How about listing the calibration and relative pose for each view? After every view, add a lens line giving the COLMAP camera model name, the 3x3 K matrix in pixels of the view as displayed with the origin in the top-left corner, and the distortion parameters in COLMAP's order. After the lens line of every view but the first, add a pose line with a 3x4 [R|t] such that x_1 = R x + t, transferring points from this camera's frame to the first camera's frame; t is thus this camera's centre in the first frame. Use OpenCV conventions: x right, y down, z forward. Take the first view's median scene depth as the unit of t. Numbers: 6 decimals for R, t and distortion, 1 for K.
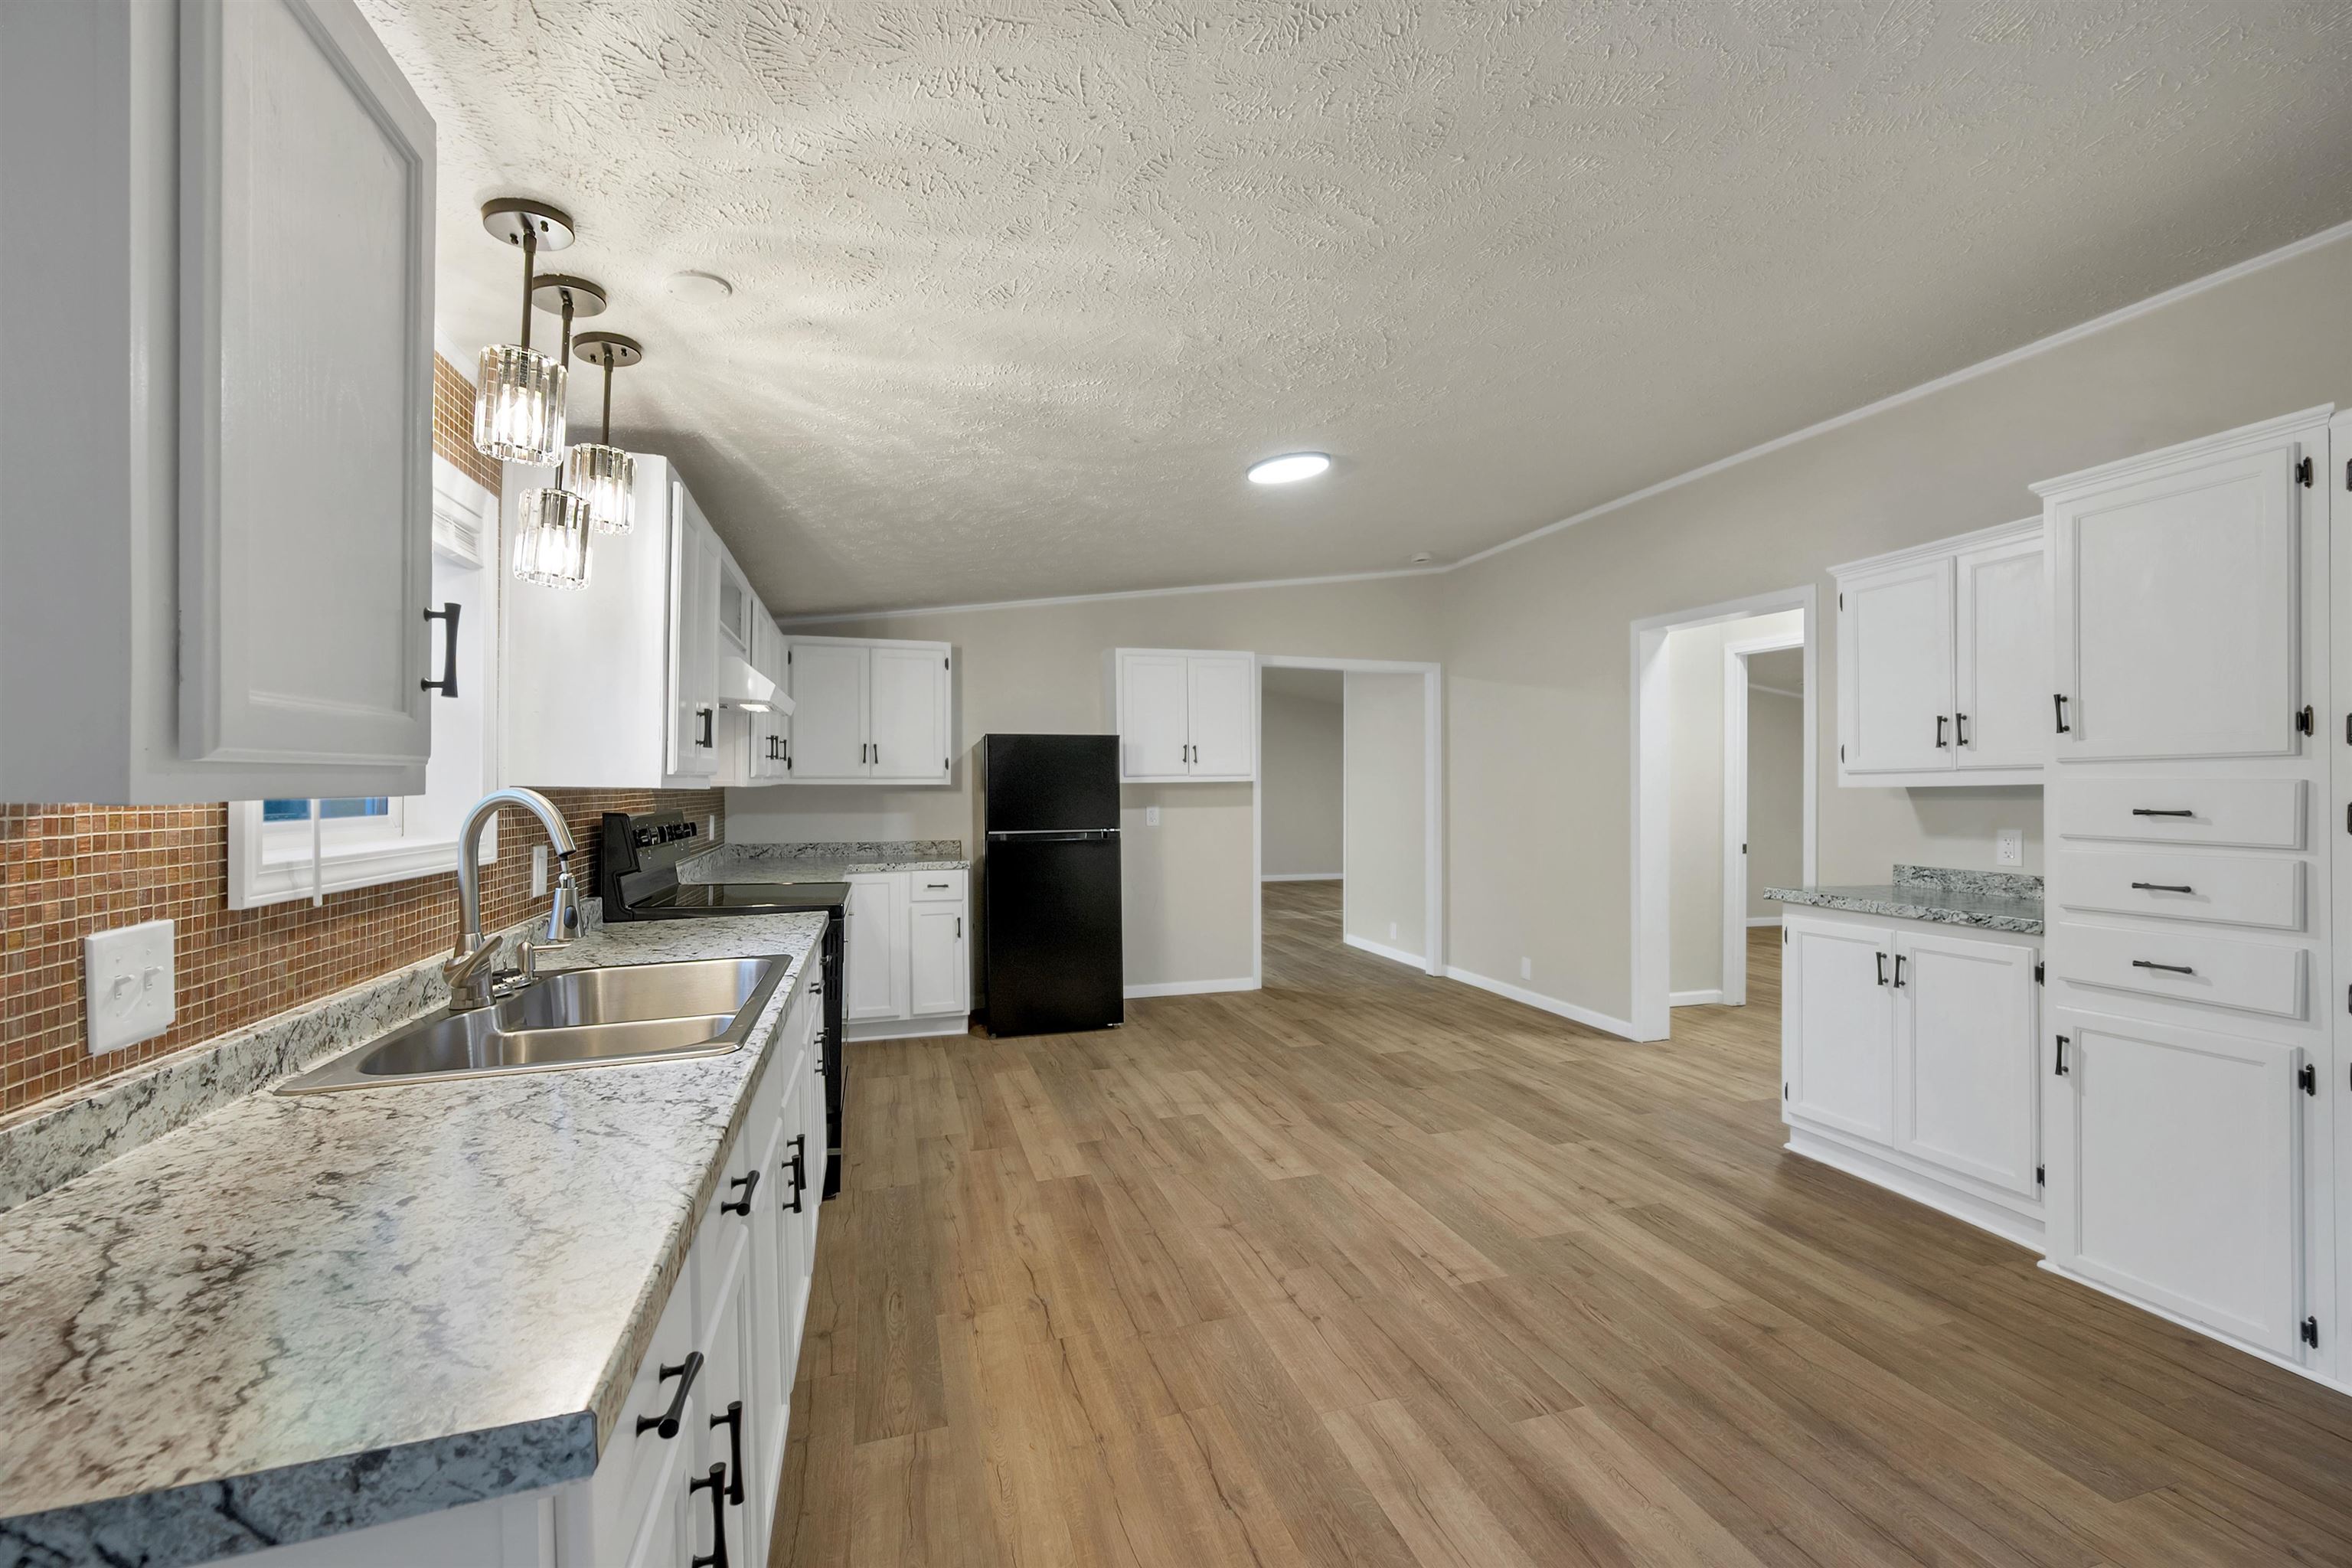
lens RADIAL K [[963.0, 0, 1184.6], [0, 963.0, 787.0], [0, 0, 1]] dist [-0.001850, 0.000225]
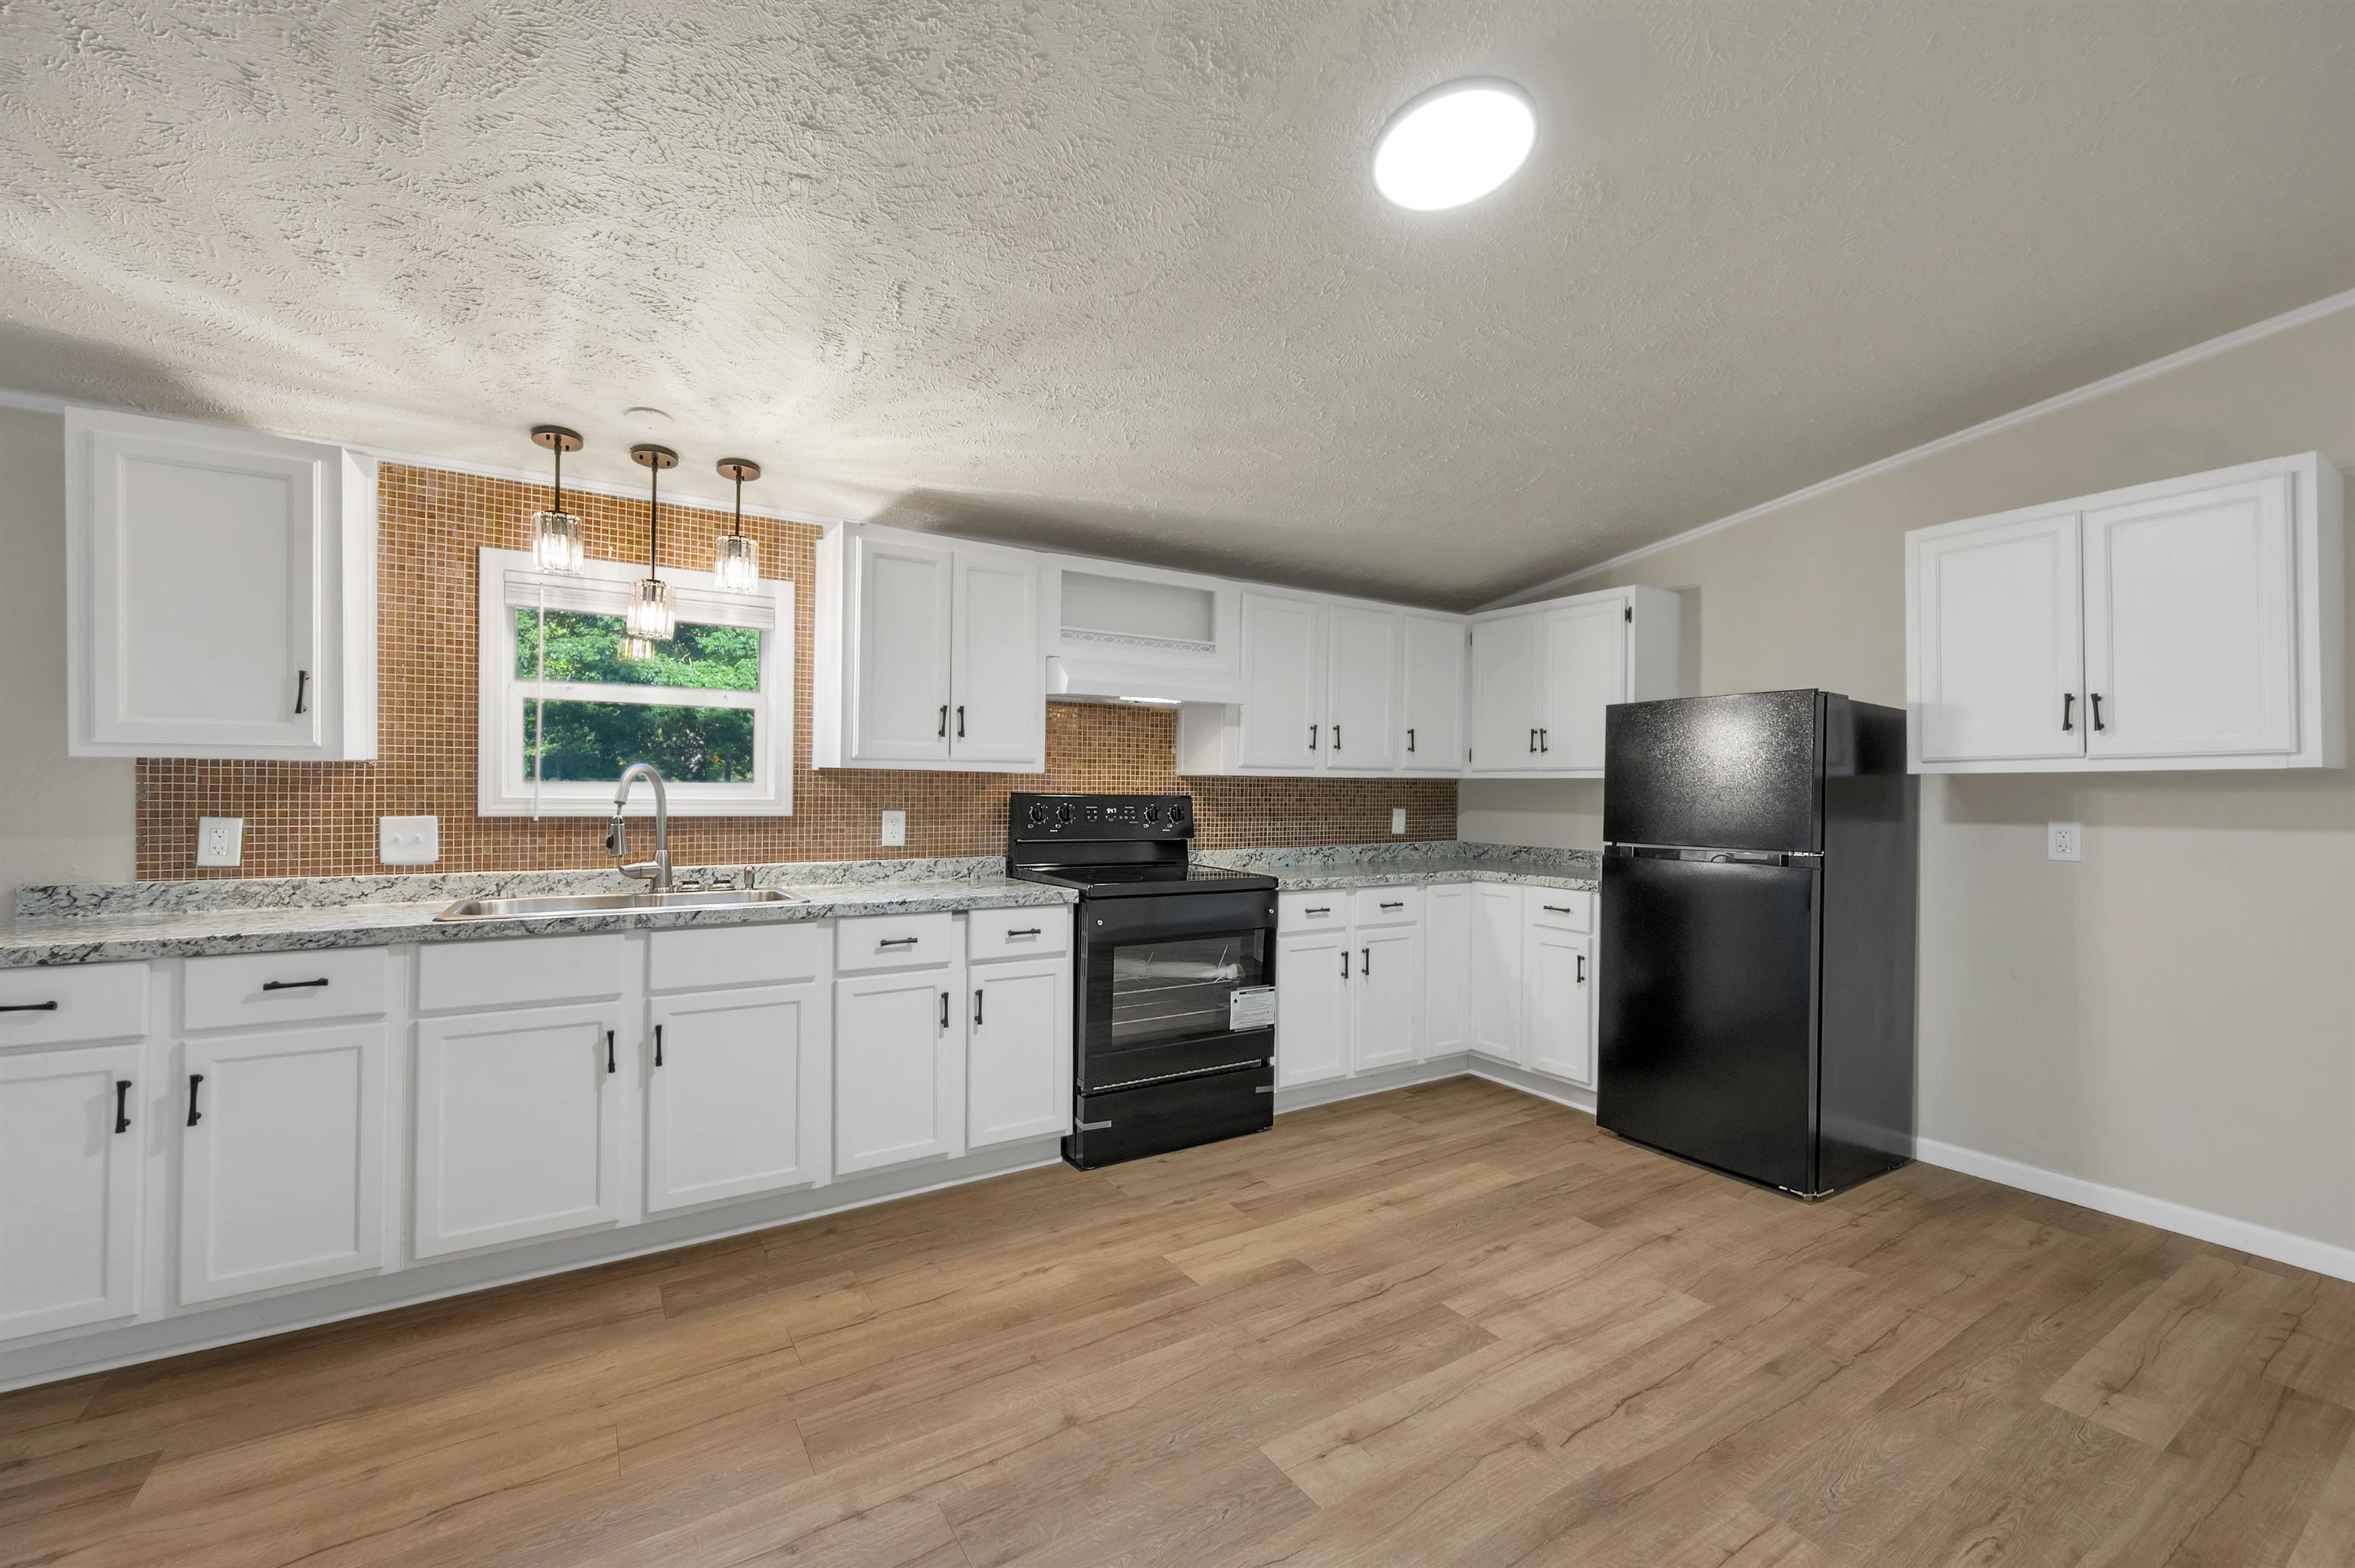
lens RADIAL K [[957.3, 0, 1177.5], [0, 957.3, 784.0], [0, 0, 1]] dist [-0.000390, 0.000105]
pose [[0.259946, -0.000073, -0.965623, 0.606338], [-0.013547, 0.999901, -0.003722, 0.015483], [0.965528, 0.014049, 0.259920, 0.772517]]
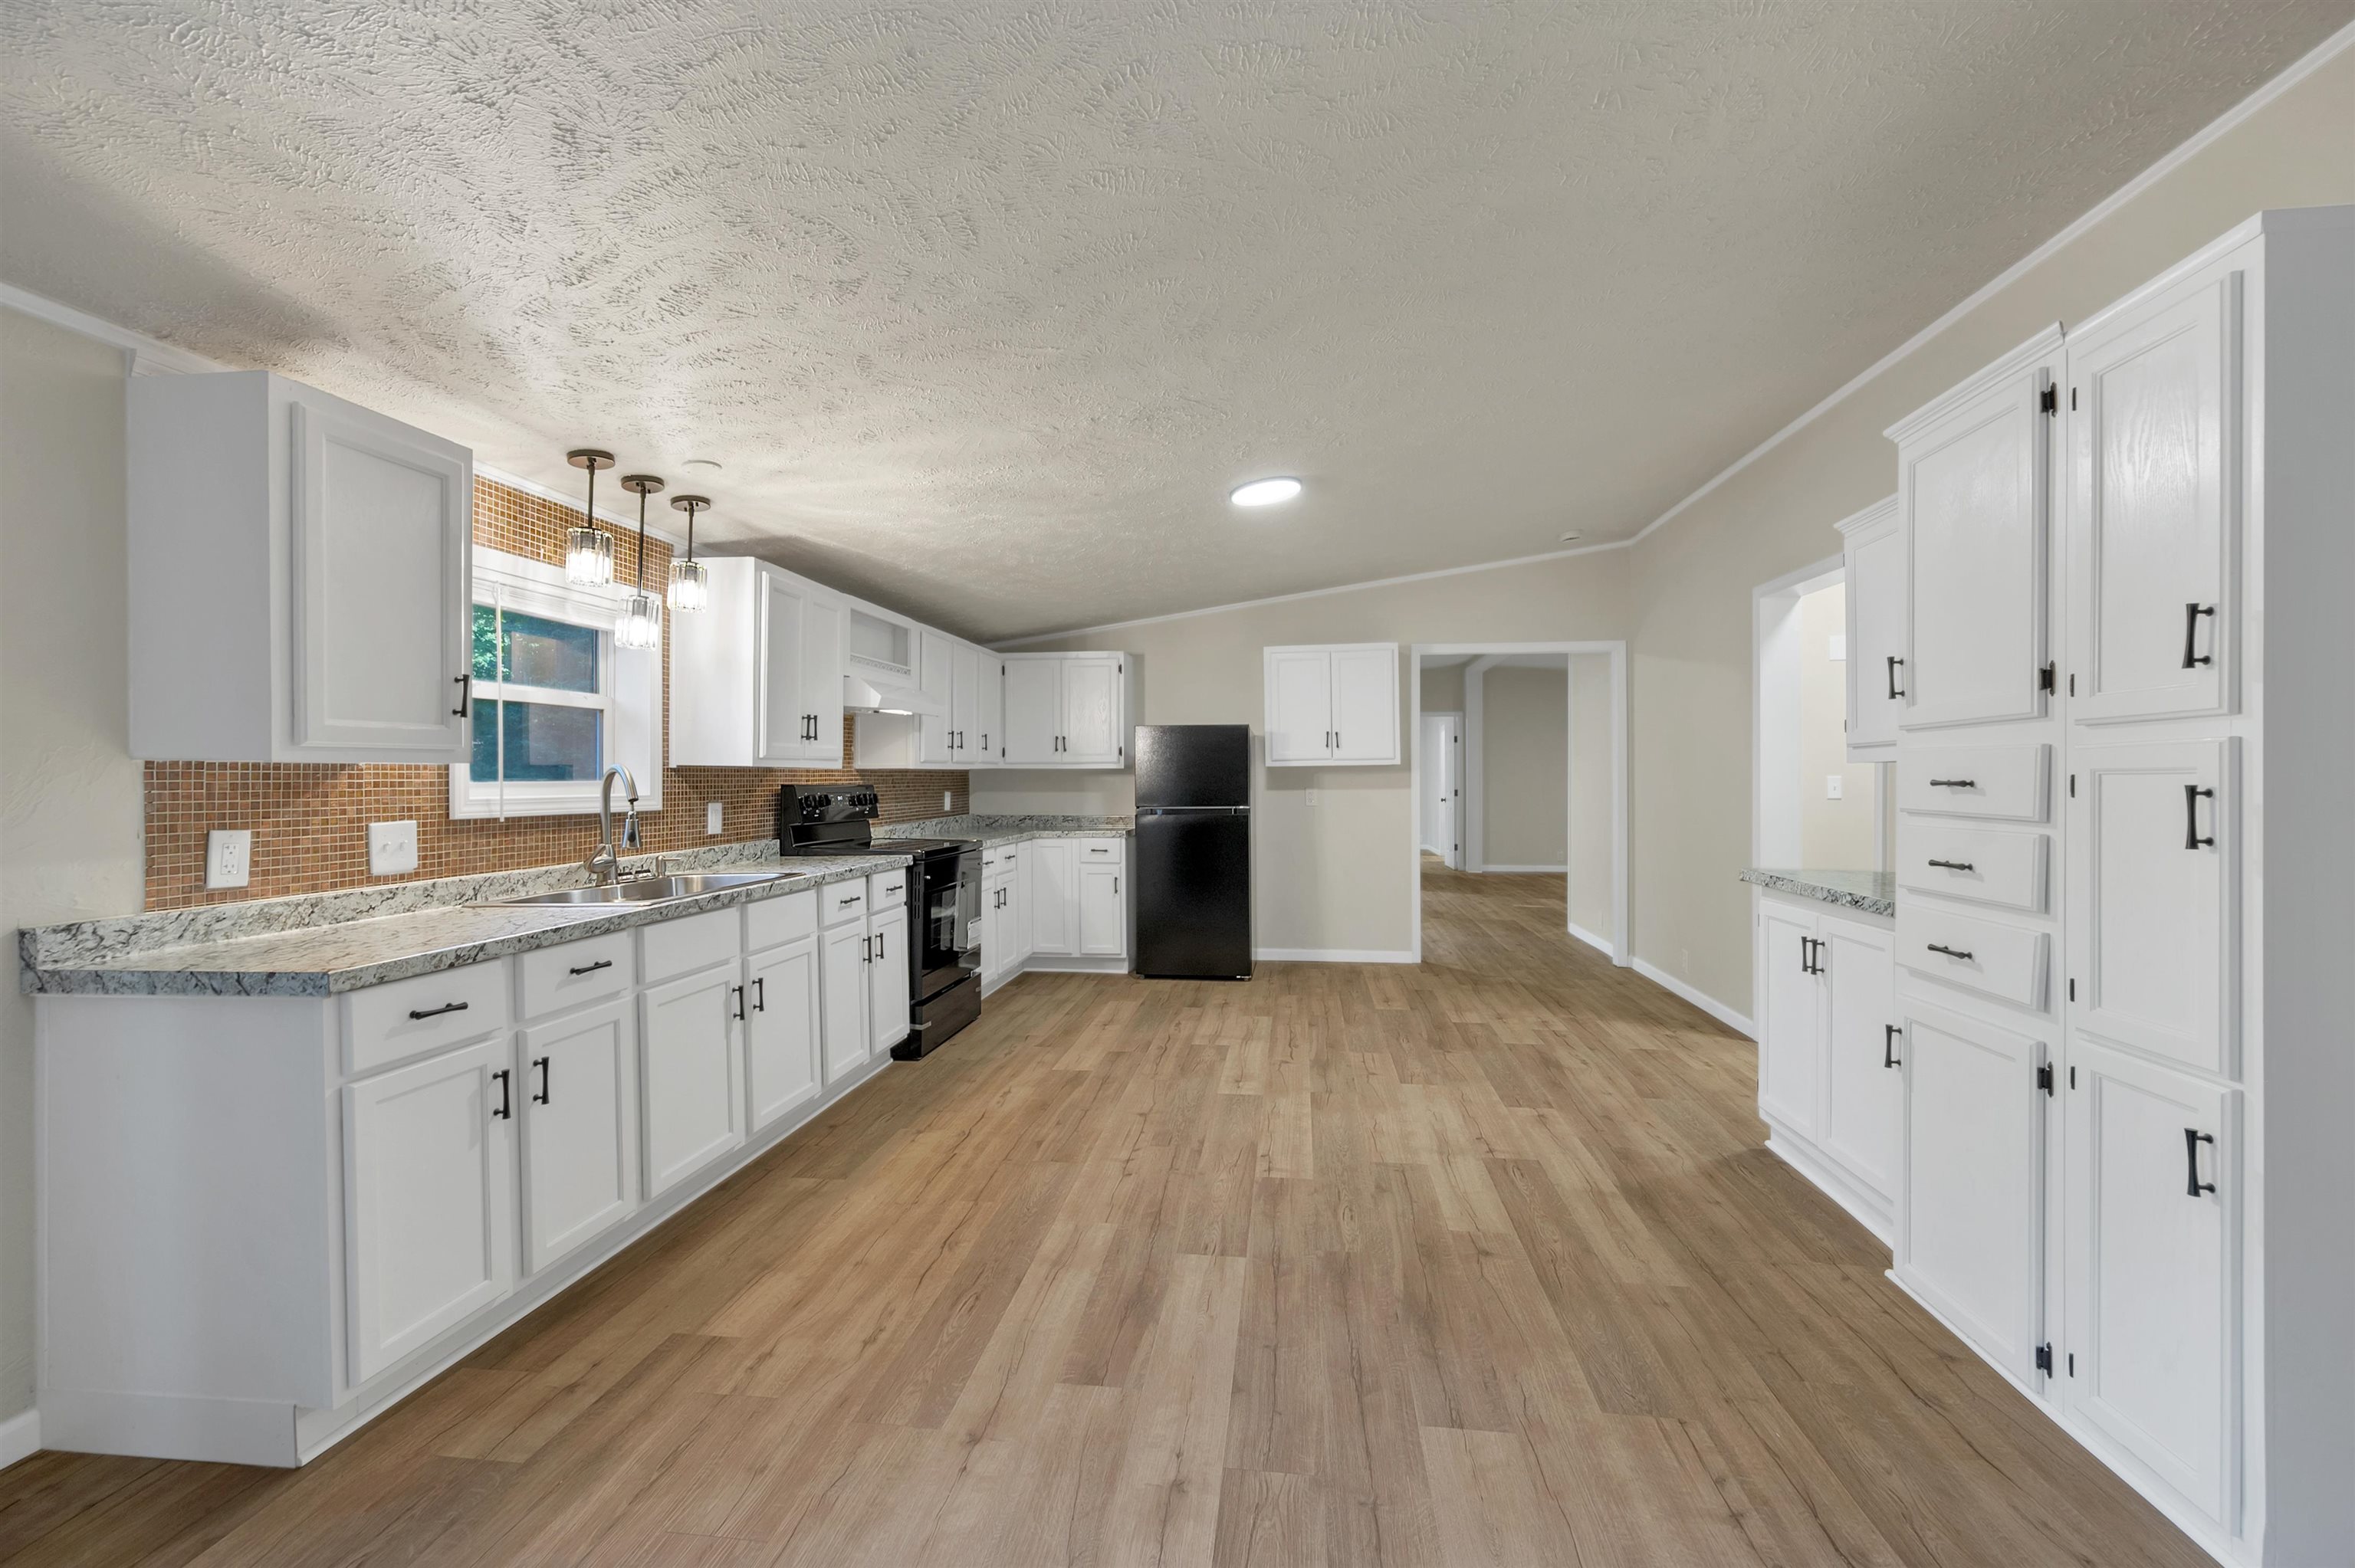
lens RADIAL K [[953.3, 0, 1185.0], [0, 953.3, 779.2], [0, 0, 1]] dist [-0.001110, -0.000214]
pose [[0.909325, -0.000610, -0.416087, 0.529125], [0.001357, 0.999998, 0.001500, 0.014897], [0.416085, -0.001929, 0.909324, -0.092474]]
